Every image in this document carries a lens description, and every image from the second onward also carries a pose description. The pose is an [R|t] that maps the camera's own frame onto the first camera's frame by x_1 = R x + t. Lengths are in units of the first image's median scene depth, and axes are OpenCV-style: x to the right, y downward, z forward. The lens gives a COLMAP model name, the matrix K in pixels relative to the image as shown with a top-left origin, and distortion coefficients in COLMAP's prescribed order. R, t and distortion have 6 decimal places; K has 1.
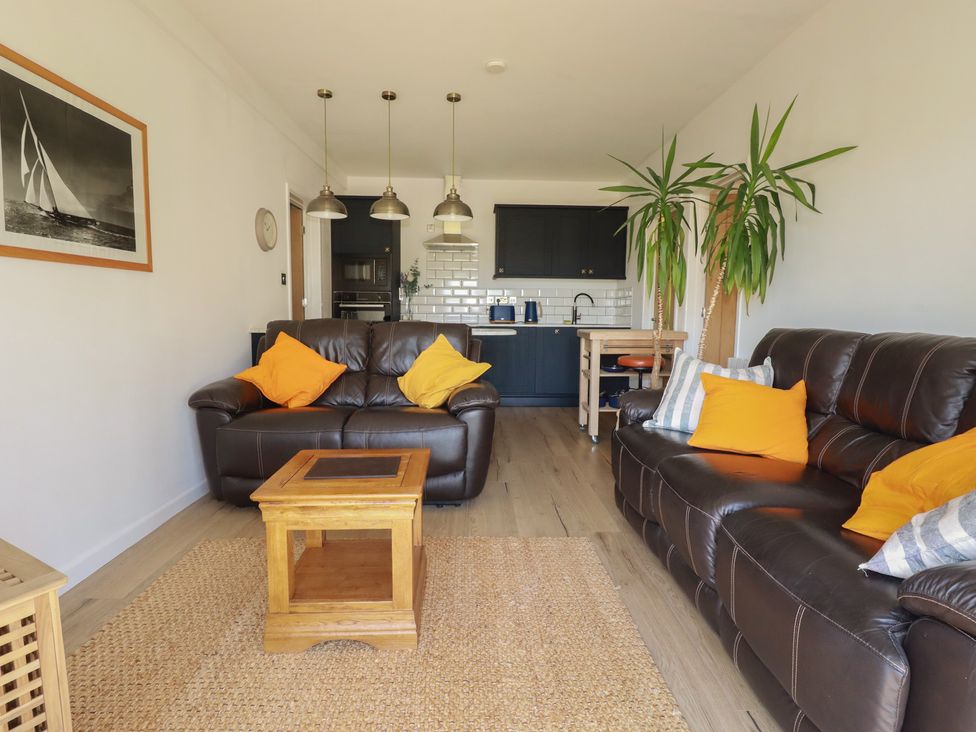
lens RADIAL K [[510.2, 0, 488.0], [0, 510.2, 366.0], [0, 0, 1]] dist [-0.000808, -0.016029]
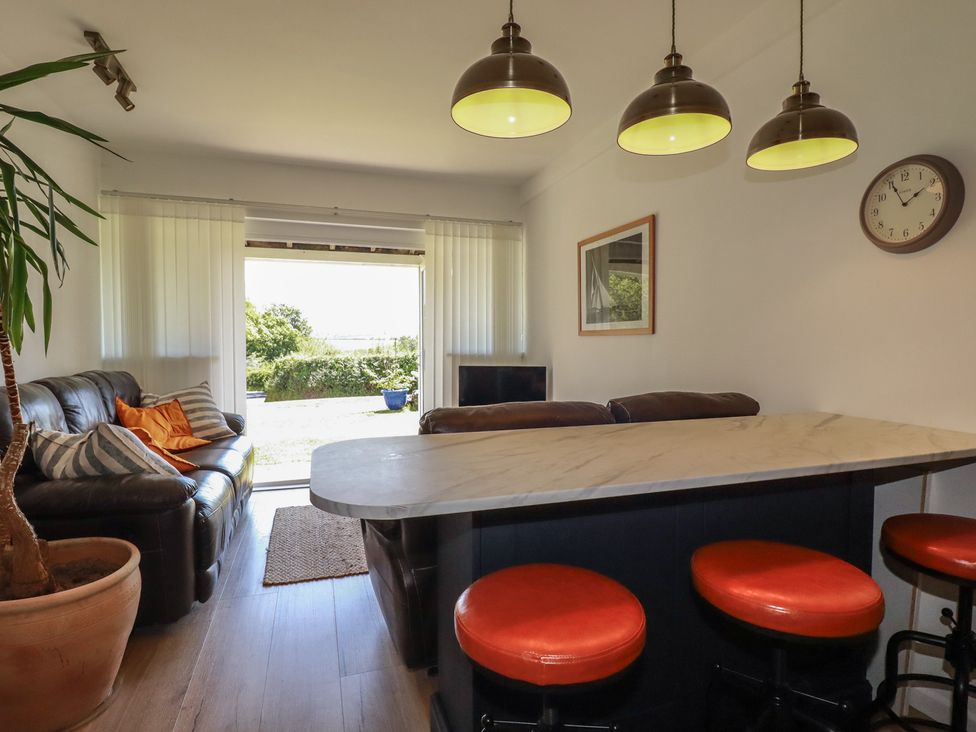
lens RADIAL K [[541.9, 0, 483.0], [0, 541.9, 362.0], [0, 0, 1]] dist [-0.002992, -0.001460]
pose [[-0.963453, -0.001987, -0.267869, 0.044402], [-0.041977, 0.988738, 0.143646, -0.212068], [0.264567, 0.149641, -0.952687, 1.563668]]
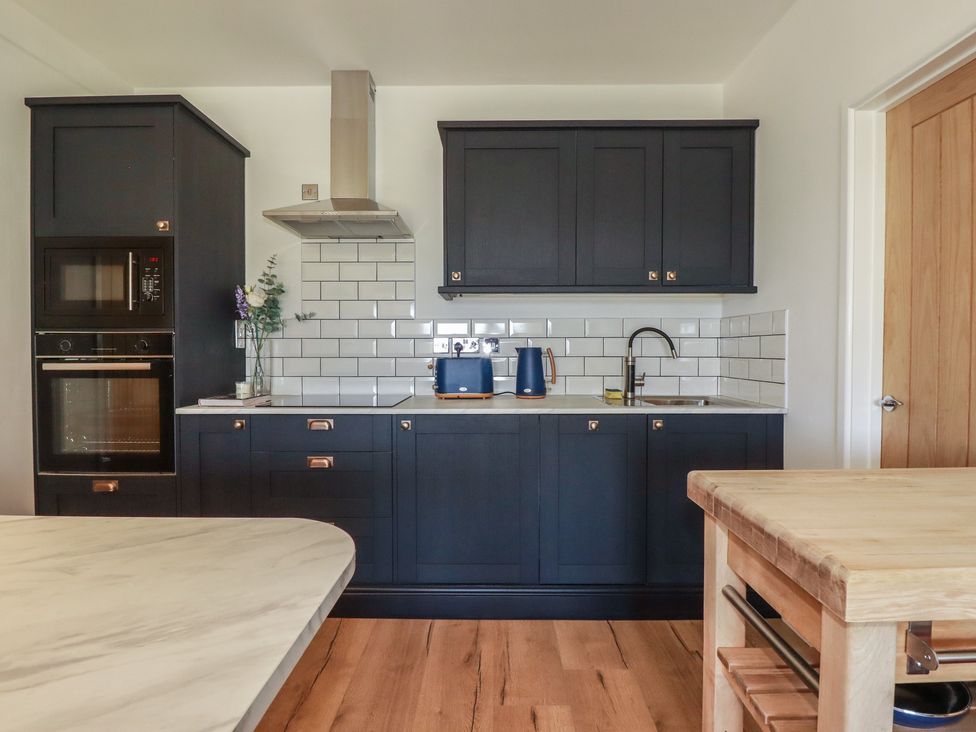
lens RADIAL K [[541.9, 0, 483.0], [0, 541.9, 362.0], [0, 0, 1]] dist [-0.002992, -0.001460]
pose [[0.998799, -0.010302, -0.047890, 0.128493], [0.006324, 0.996572, -0.082491, -0.147377], [0.048576, 0.082090, 0.995440, 1.038710]]
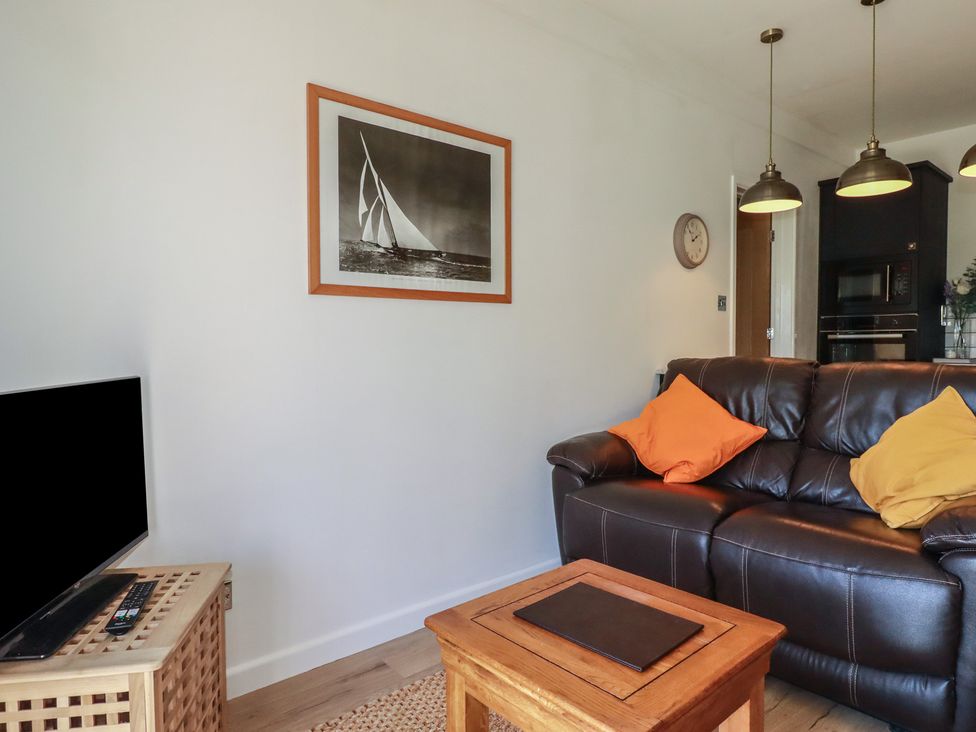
lens RADIAL K [[598.6, 0, 479.3], [0, 598.6, 363.0], [0, 0, 1]] dist [-0.003132, -0.003809]
pose [[0.618834, 0.011327, -0.785440, 0.089787], [-0.073103, 0.996387, -0.043227, -0.024504], [0.782112, 0.084169, 0.617427, 0.241992]]
